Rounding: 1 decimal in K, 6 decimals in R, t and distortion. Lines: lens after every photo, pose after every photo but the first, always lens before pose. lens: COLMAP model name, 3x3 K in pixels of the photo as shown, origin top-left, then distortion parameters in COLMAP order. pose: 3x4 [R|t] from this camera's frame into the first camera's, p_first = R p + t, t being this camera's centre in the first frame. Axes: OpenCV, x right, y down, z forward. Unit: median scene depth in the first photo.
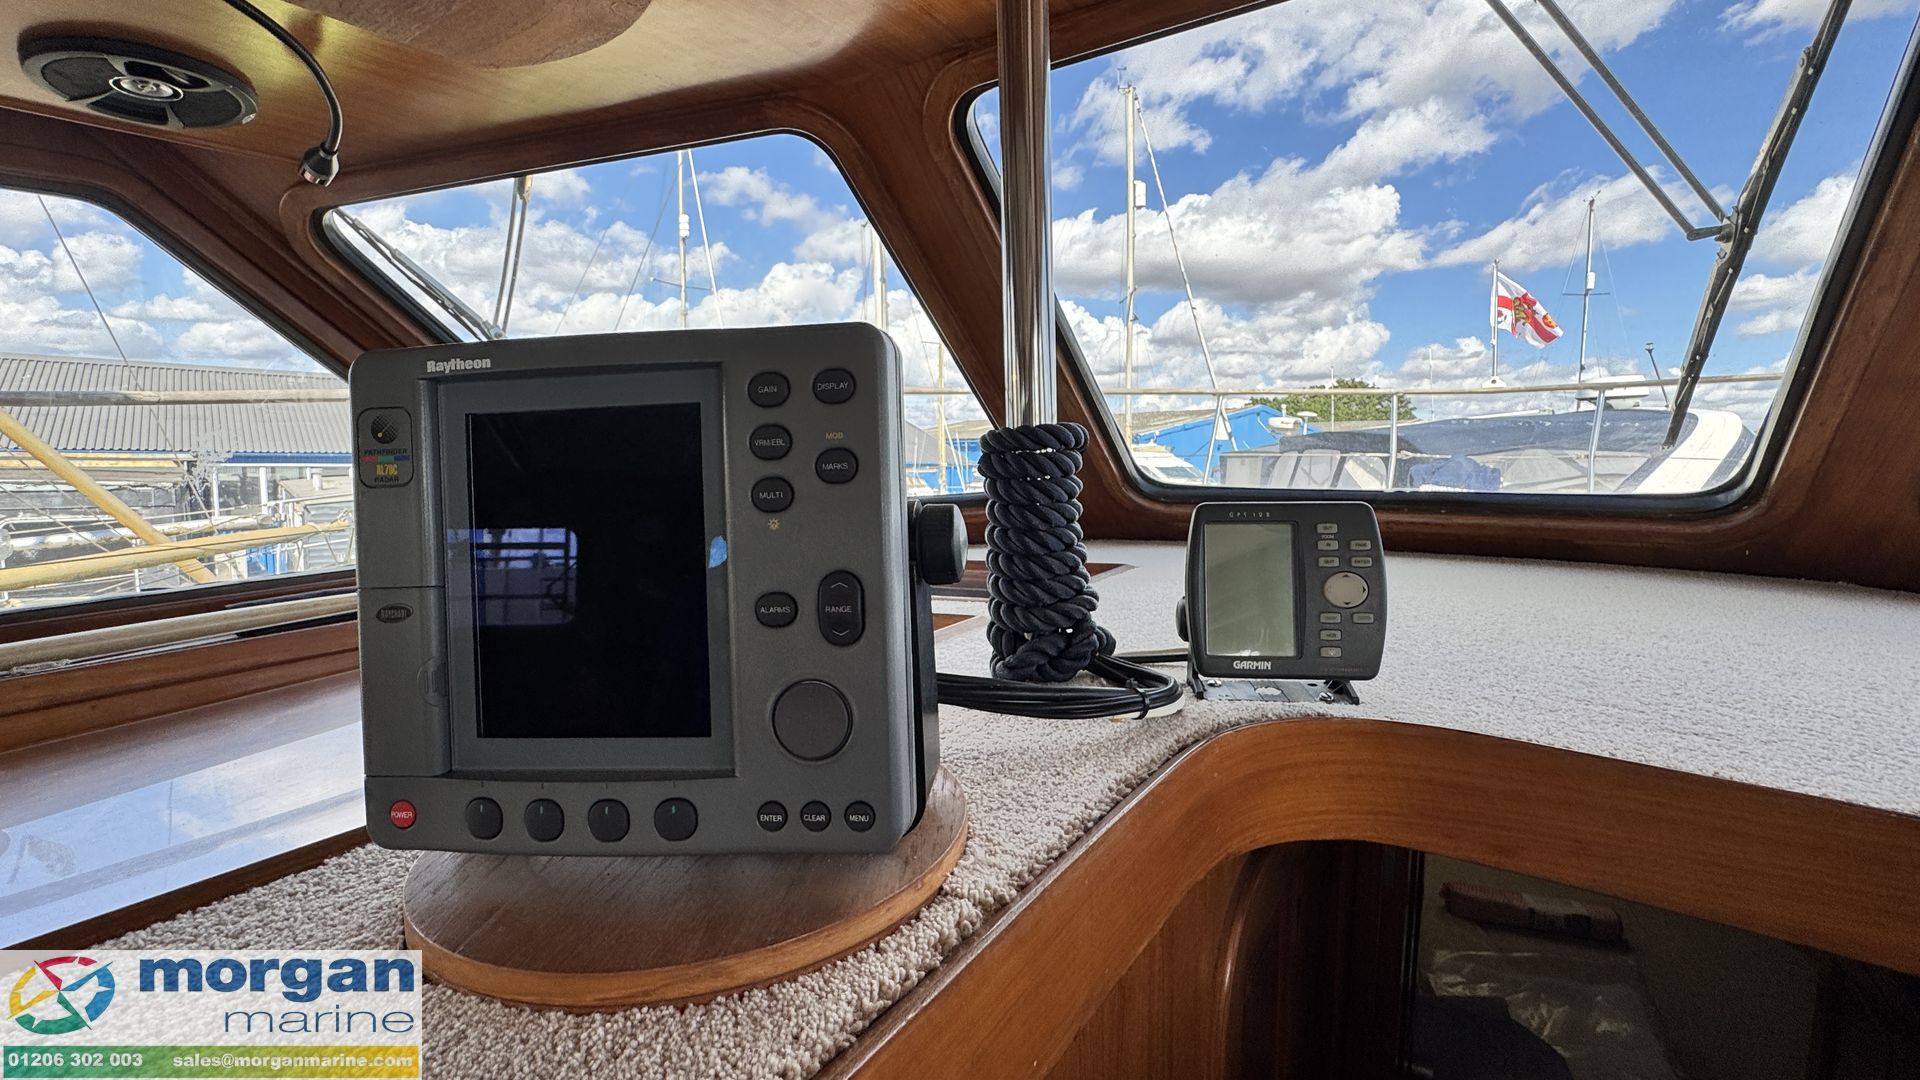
lens RADIAL K [[847.5, 0, 959.2], [0, 847.5, 538.2], [0, 0, 1]] dist [-0.001435, -0.000075]
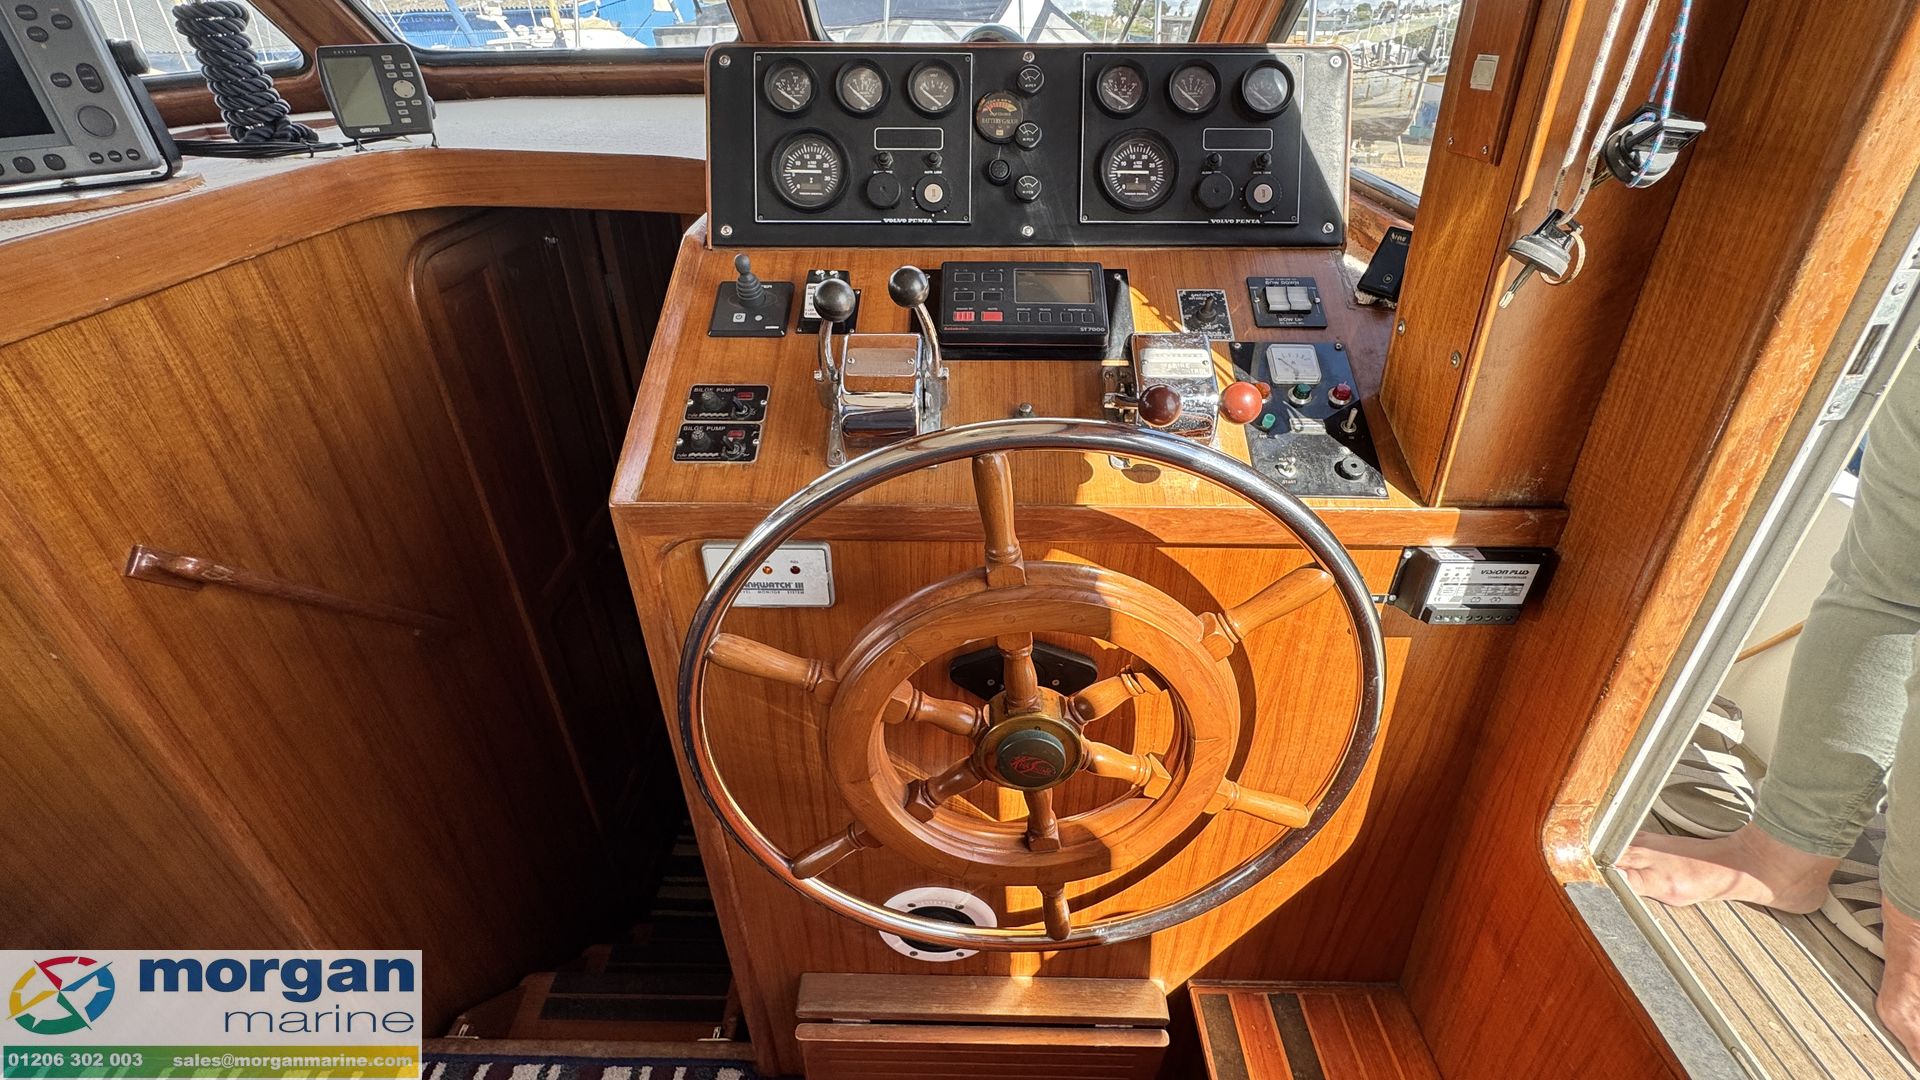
lens RADIAL K [[855.2, 0, 962.7], [0, 855.2, 538.8], [0, 0, 1]] dist [-0.001348, 0.000484]
pose [[0.847292, -0.285514, 0.447859, 0.355942], [0.069348, 0.895475, 0.439675, 0.232685], [-0.526580, -0.341475, 0.778529, -1.909087]]
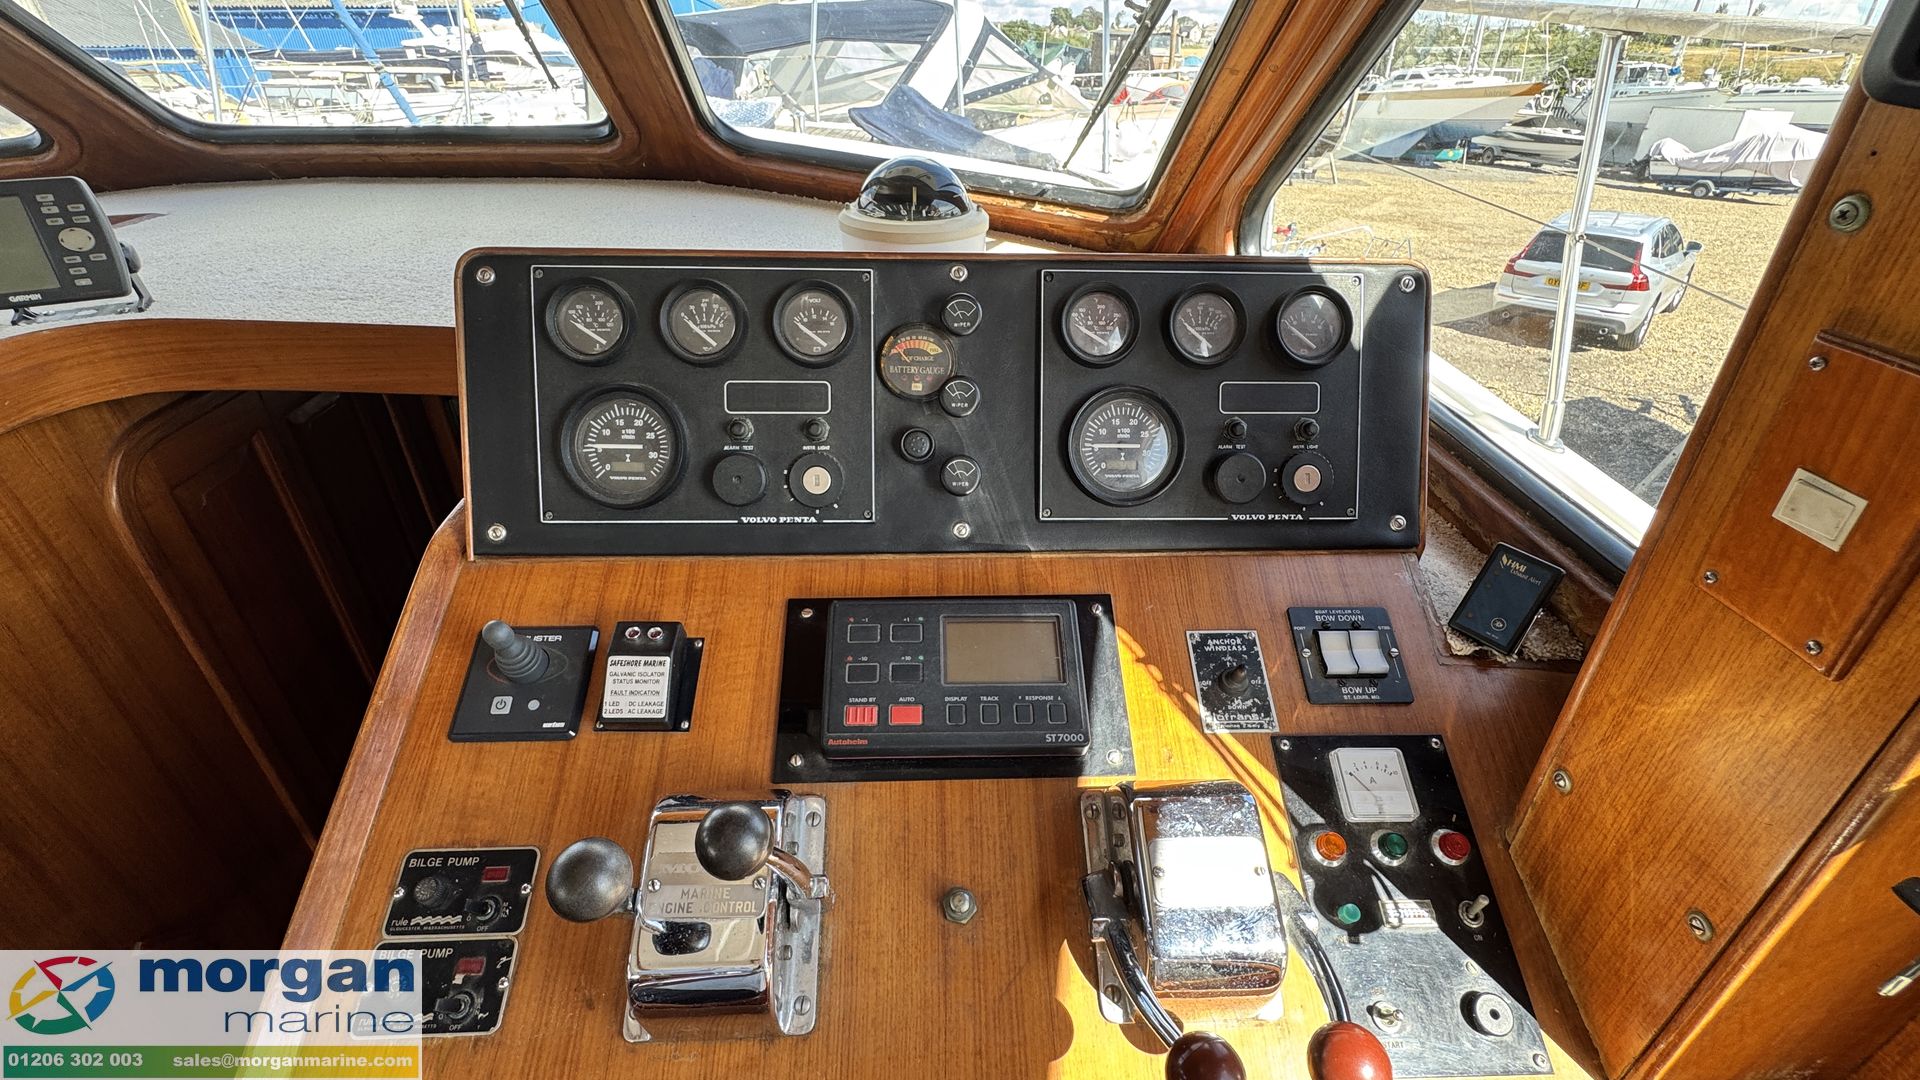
lens RADIAL K [[847.5, 0, 959.2], [0, 847.5, 538.2], [0, 0, 1]] dist [-0.001435, -0.000075]
pose [[0.814316, -0.296871, 0.498755, 0.837256], [0.054871, 0.894824, 0.443034, -0.047702], [-0.577822, -0.333402, 0.744959, -1.281525]]
